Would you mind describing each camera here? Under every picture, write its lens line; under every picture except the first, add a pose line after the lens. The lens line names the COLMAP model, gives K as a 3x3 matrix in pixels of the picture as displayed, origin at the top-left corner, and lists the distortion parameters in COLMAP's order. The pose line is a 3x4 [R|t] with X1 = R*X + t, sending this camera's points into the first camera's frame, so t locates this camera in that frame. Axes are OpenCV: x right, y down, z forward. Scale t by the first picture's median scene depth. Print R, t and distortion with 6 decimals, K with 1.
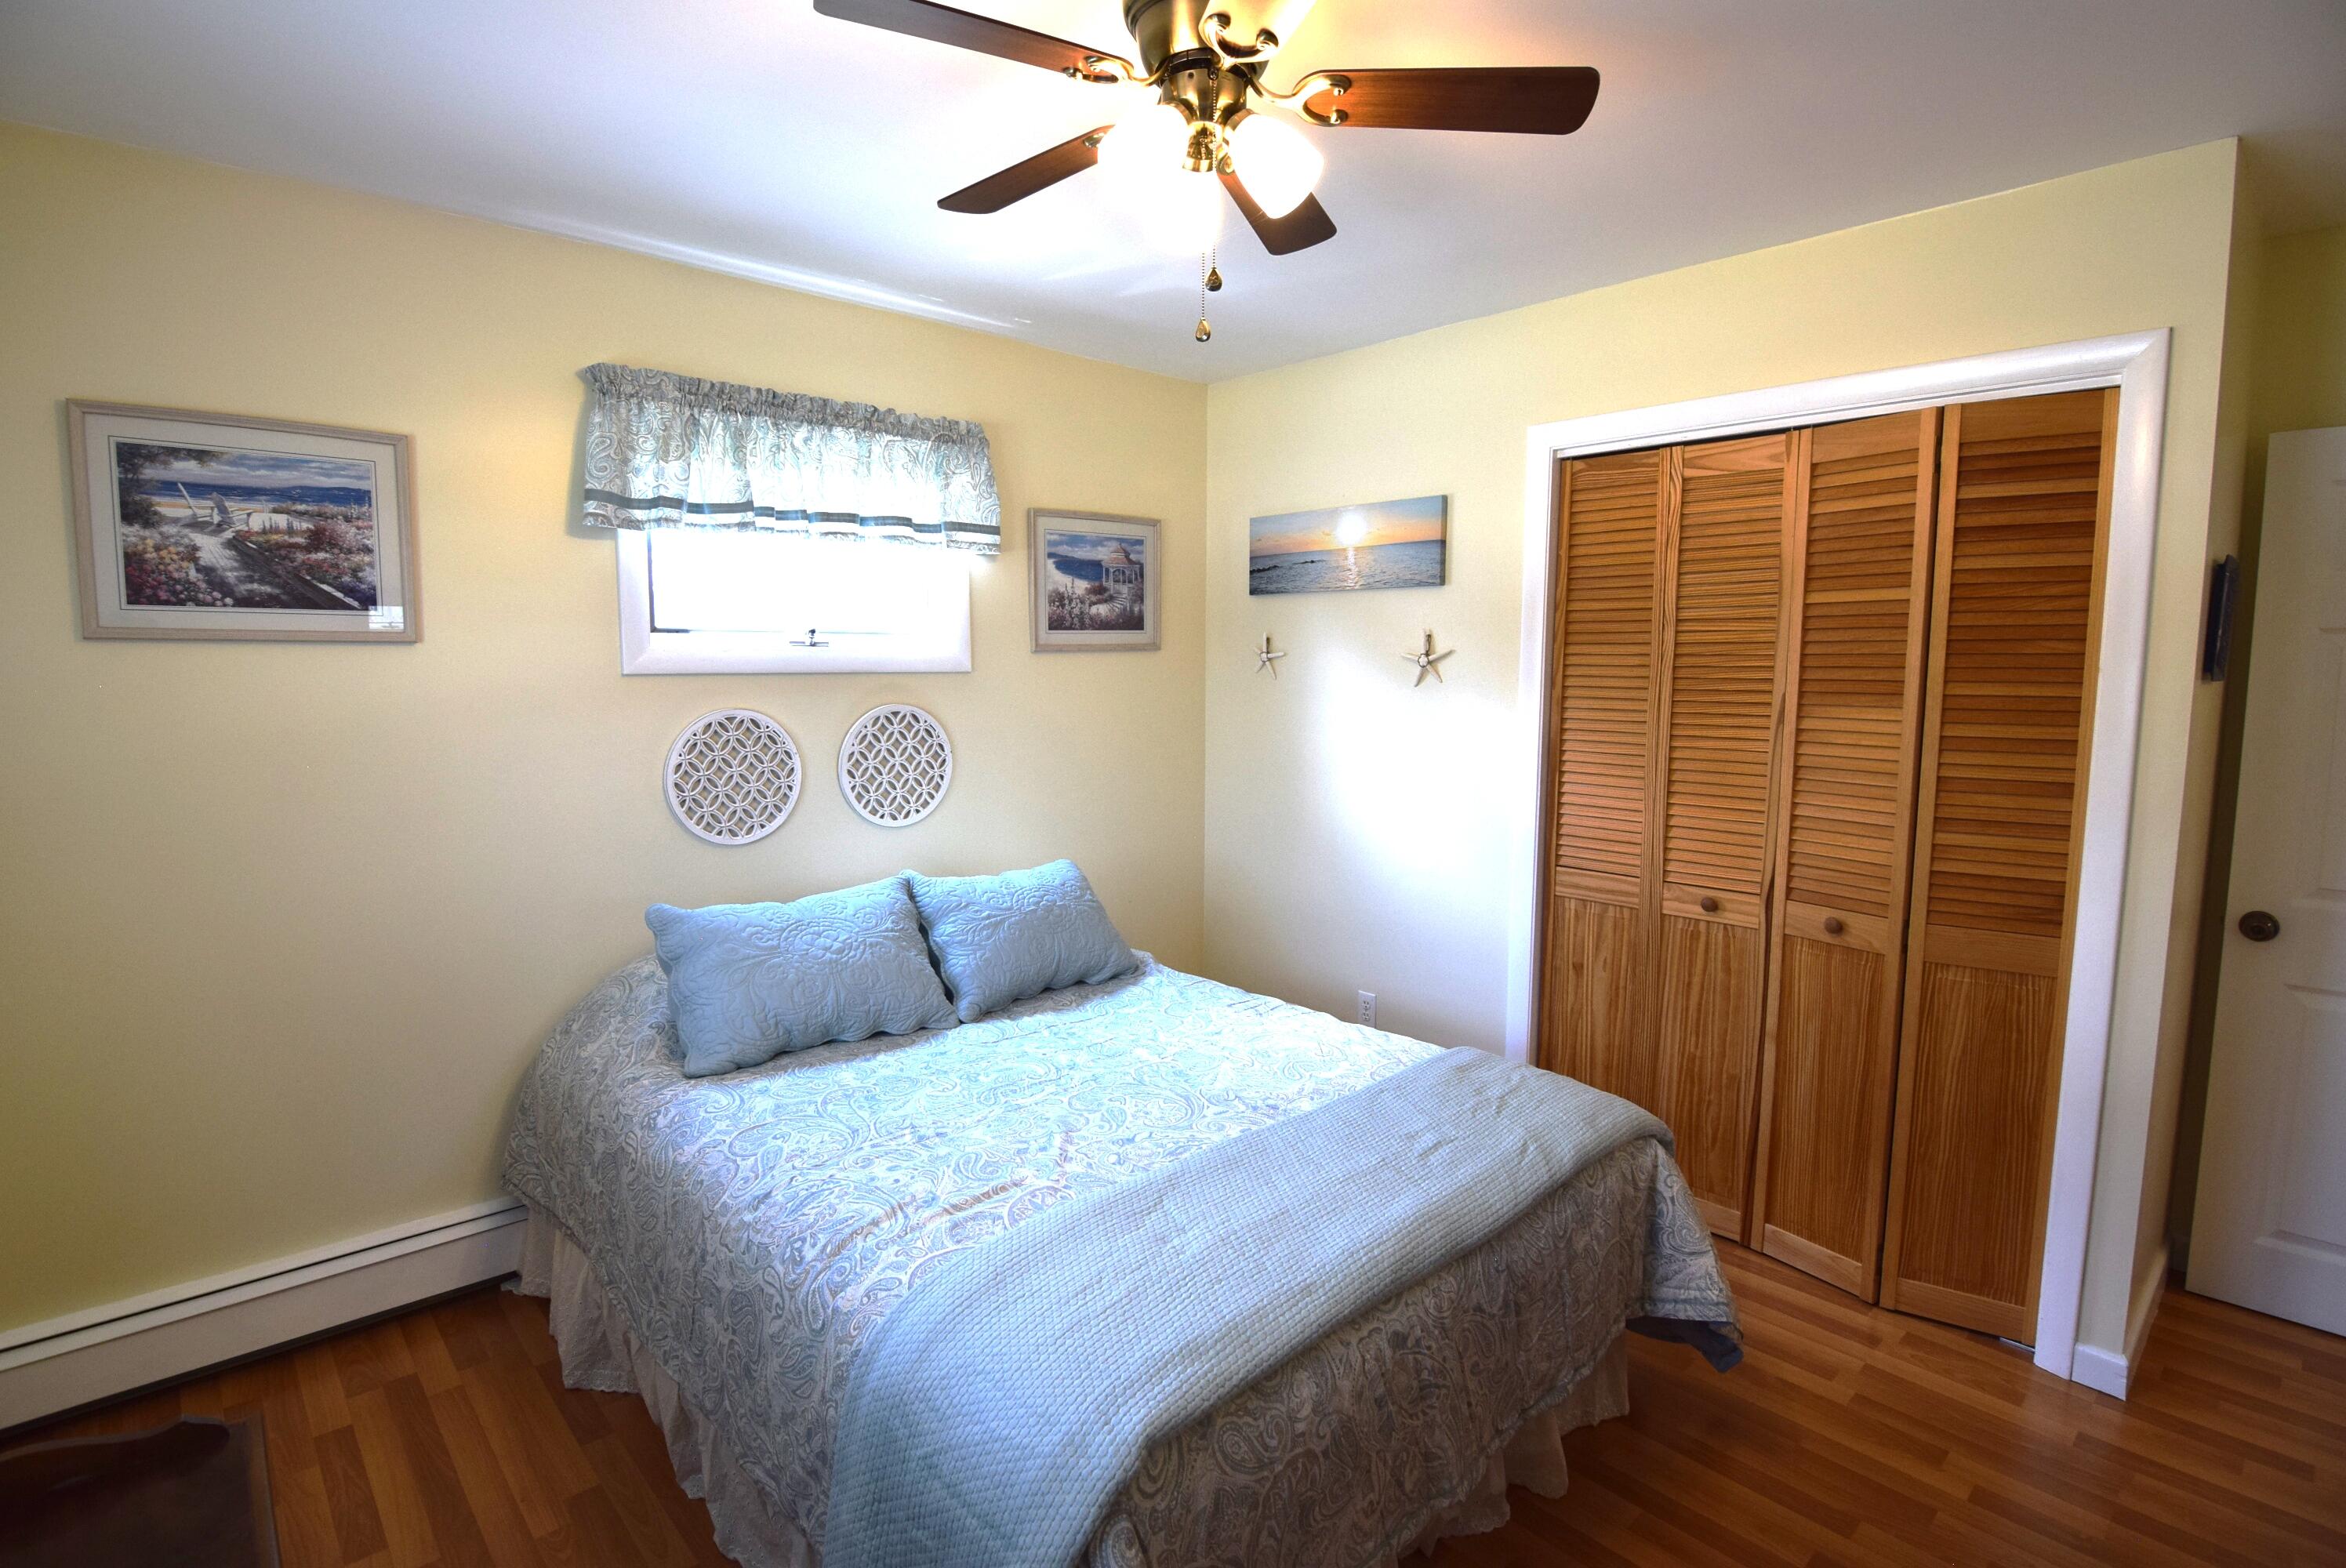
lens RADIAL K [[1129.8, 0, 1164.1], [0, 1129.8, 780.1], [0, 0, 1]] dist [-0.025262, -0.001037]
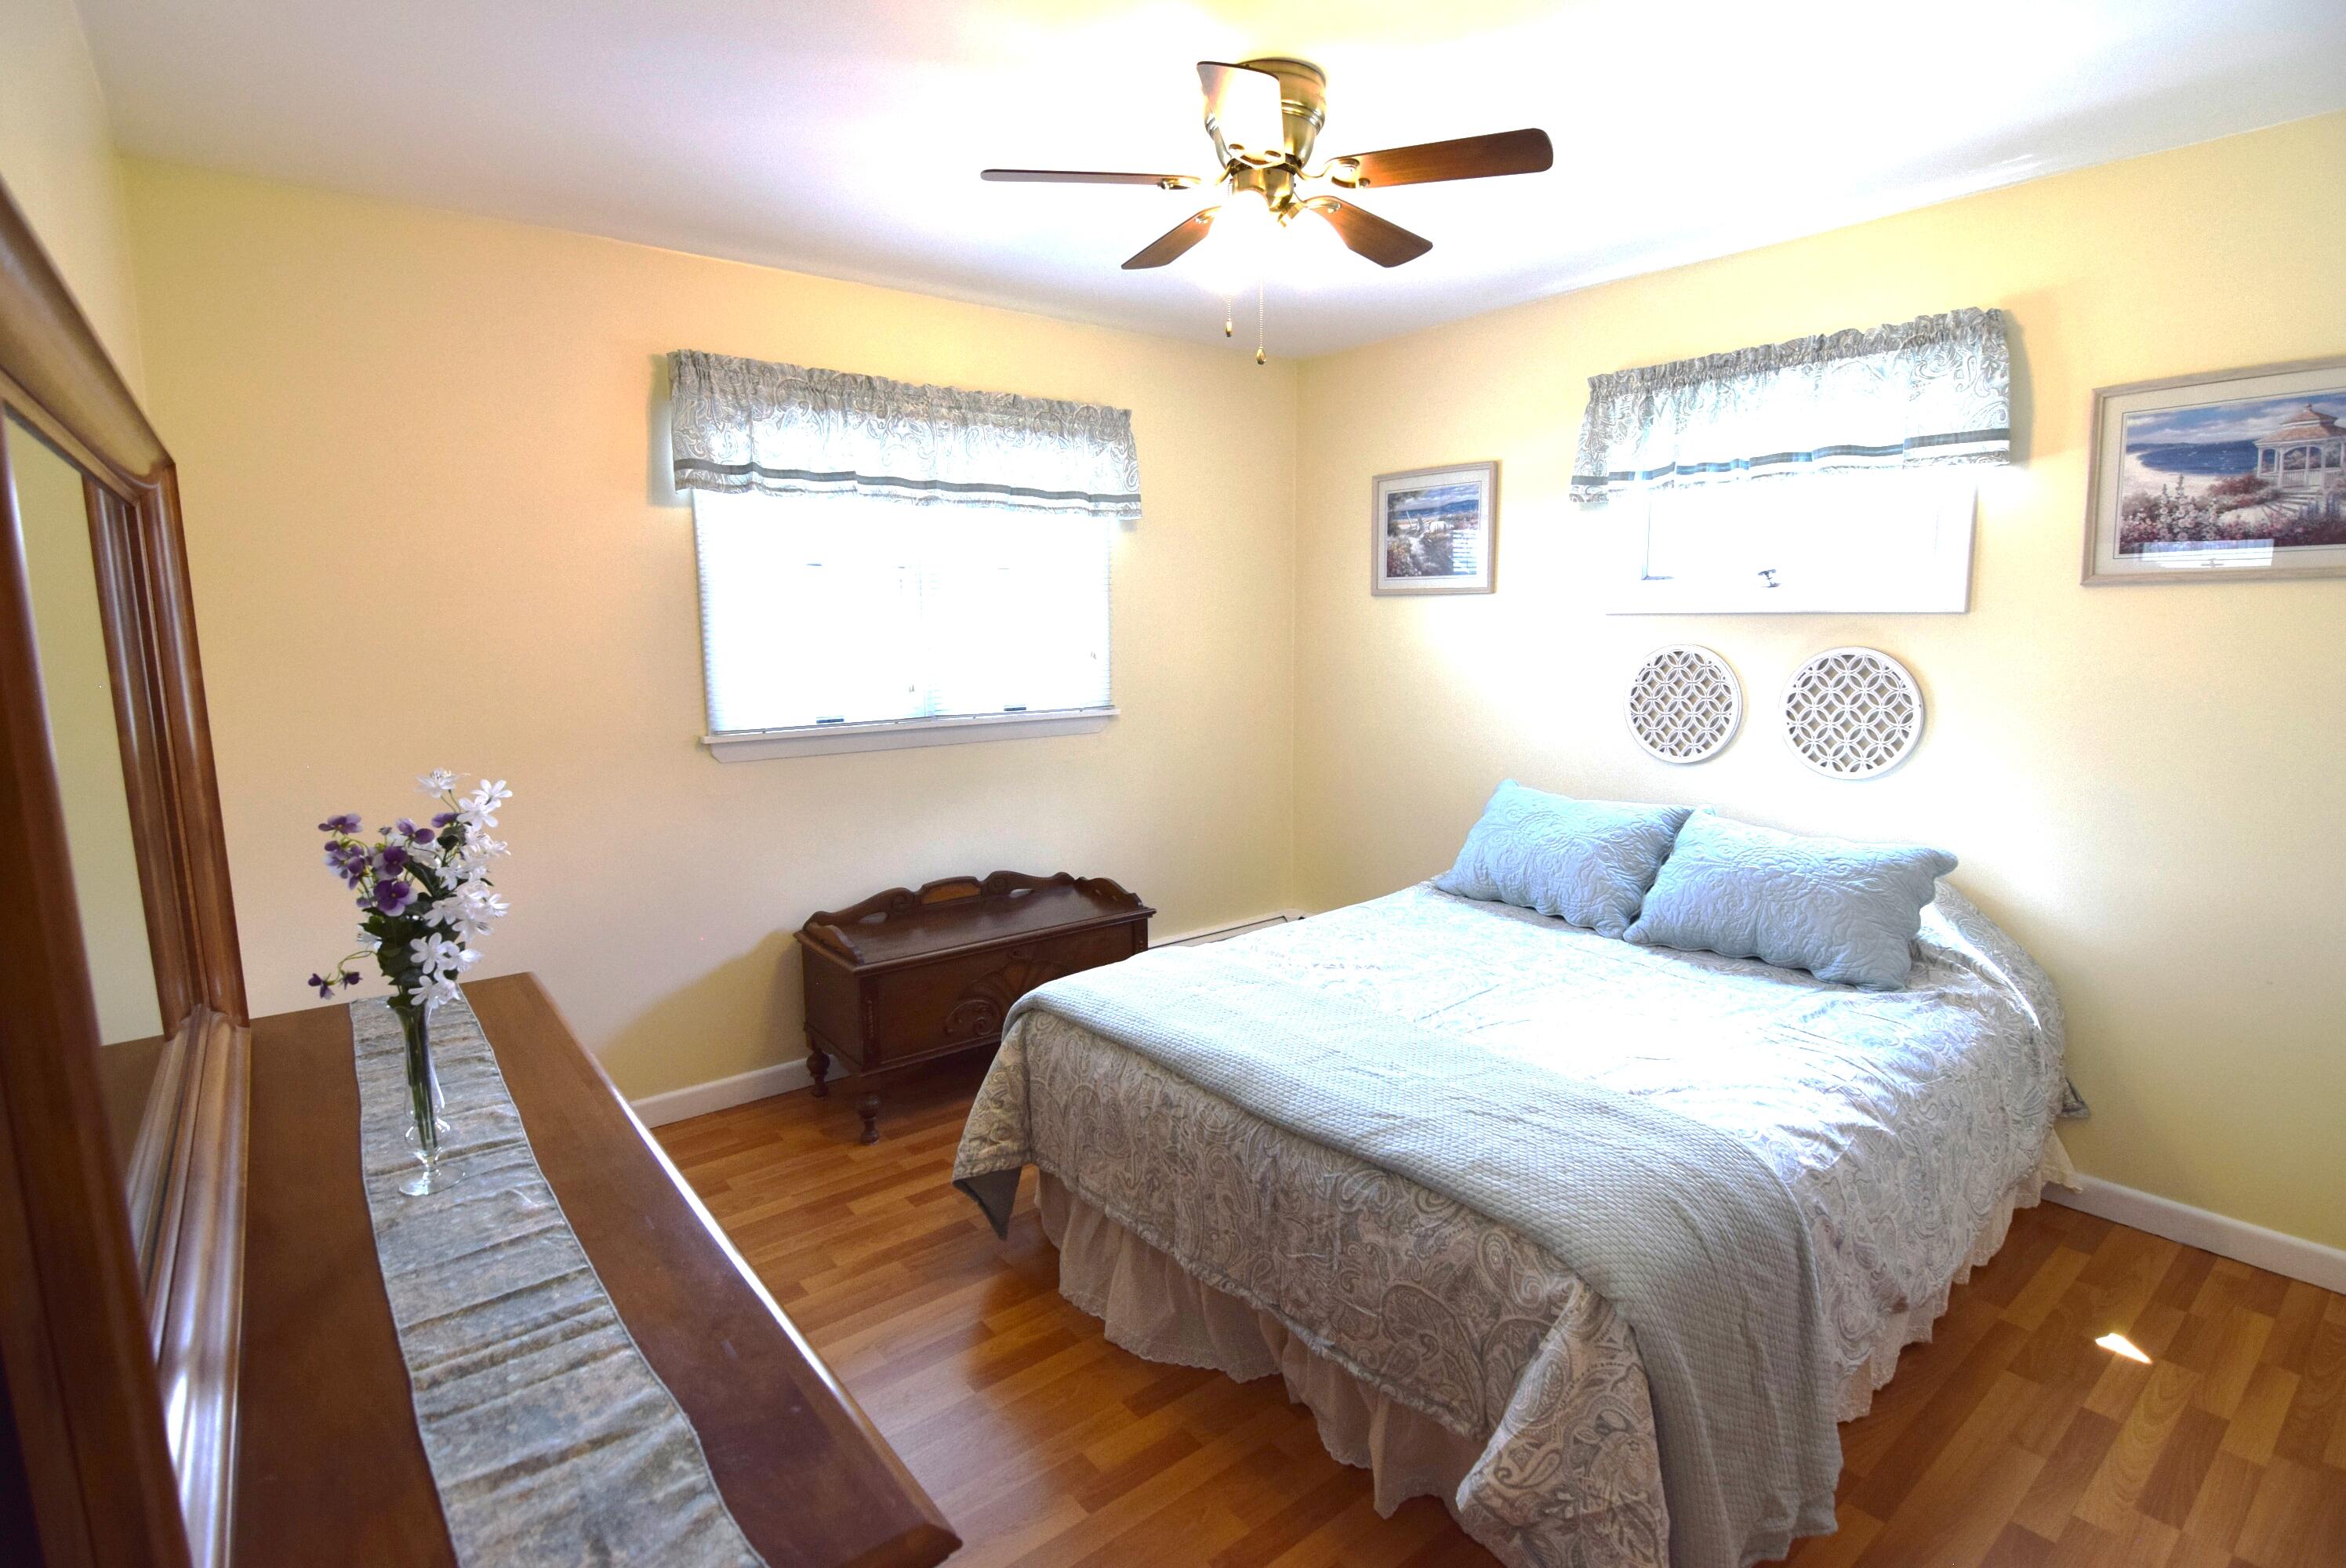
lens RADIAL K [[1129.8, 0, 1164.1], [0, 1129.8, 780.1], [0, 0, 1]] dist [-0.025262, -0.001037]
pose [[-0.074827, 0.139246, -0.987427, 0.777113], [-0.097156, 0.984474, 0.146192, -0.041770], [0.992452, 0.106874, -0.060137, 0.537719]]
